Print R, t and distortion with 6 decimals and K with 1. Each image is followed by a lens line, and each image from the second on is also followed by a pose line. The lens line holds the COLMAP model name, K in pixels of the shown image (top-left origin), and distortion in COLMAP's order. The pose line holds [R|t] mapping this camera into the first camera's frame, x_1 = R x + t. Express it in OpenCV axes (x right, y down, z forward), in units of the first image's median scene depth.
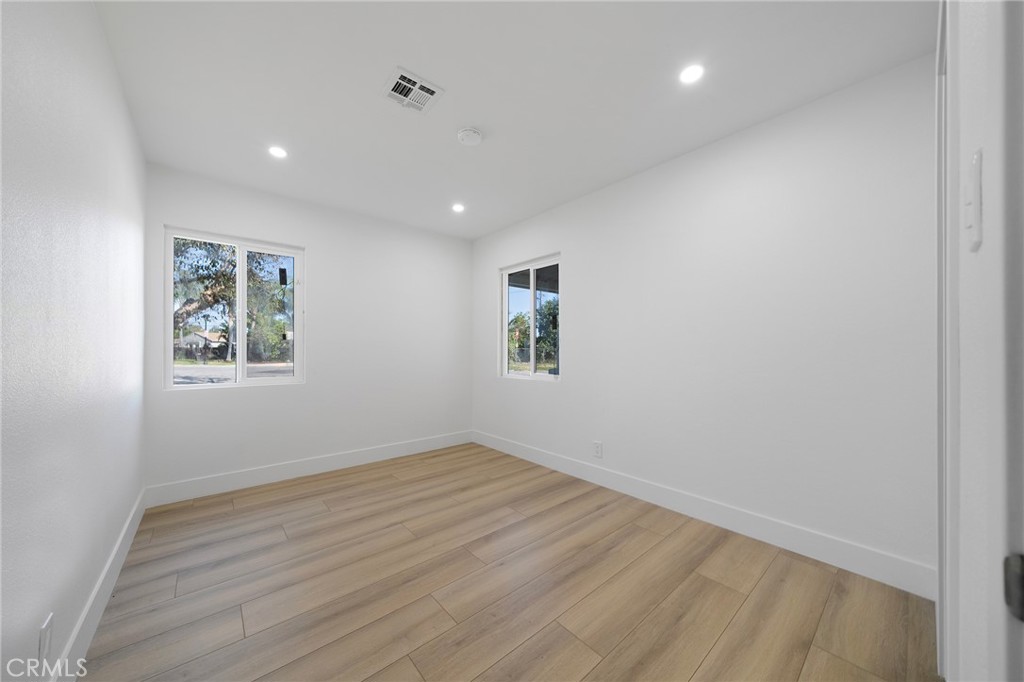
lens RADIAL K [[348.0, 0, 512.0], [0, 348.0, 341.0], [0, 0, 1]] dist [-0.000360, -0.000034]
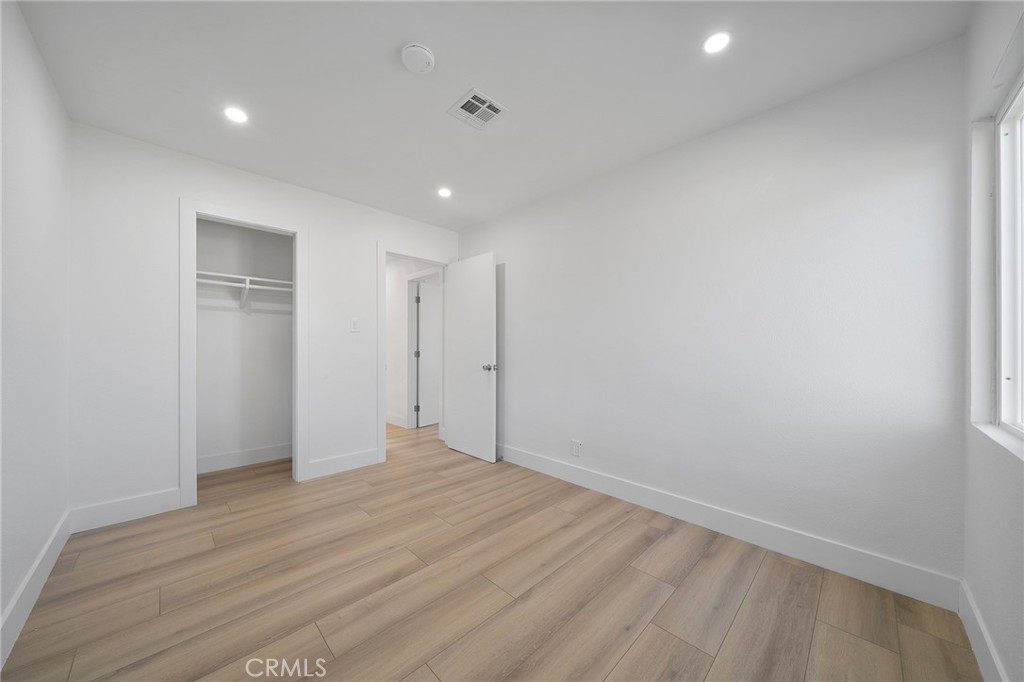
lens RADIAL K [[352.2, 0, 511.9], [0, 352.2, 345.9], [0, 0, 1]] dist [-0.000917, -0.000069]
pose [[-0.998316, -0.004387, -0.057839, -0.302192], [-0.002554, 0.999494, -0.031719, 0.051651], [0.057949, -0.031518, -0.997822, 1.916143]]
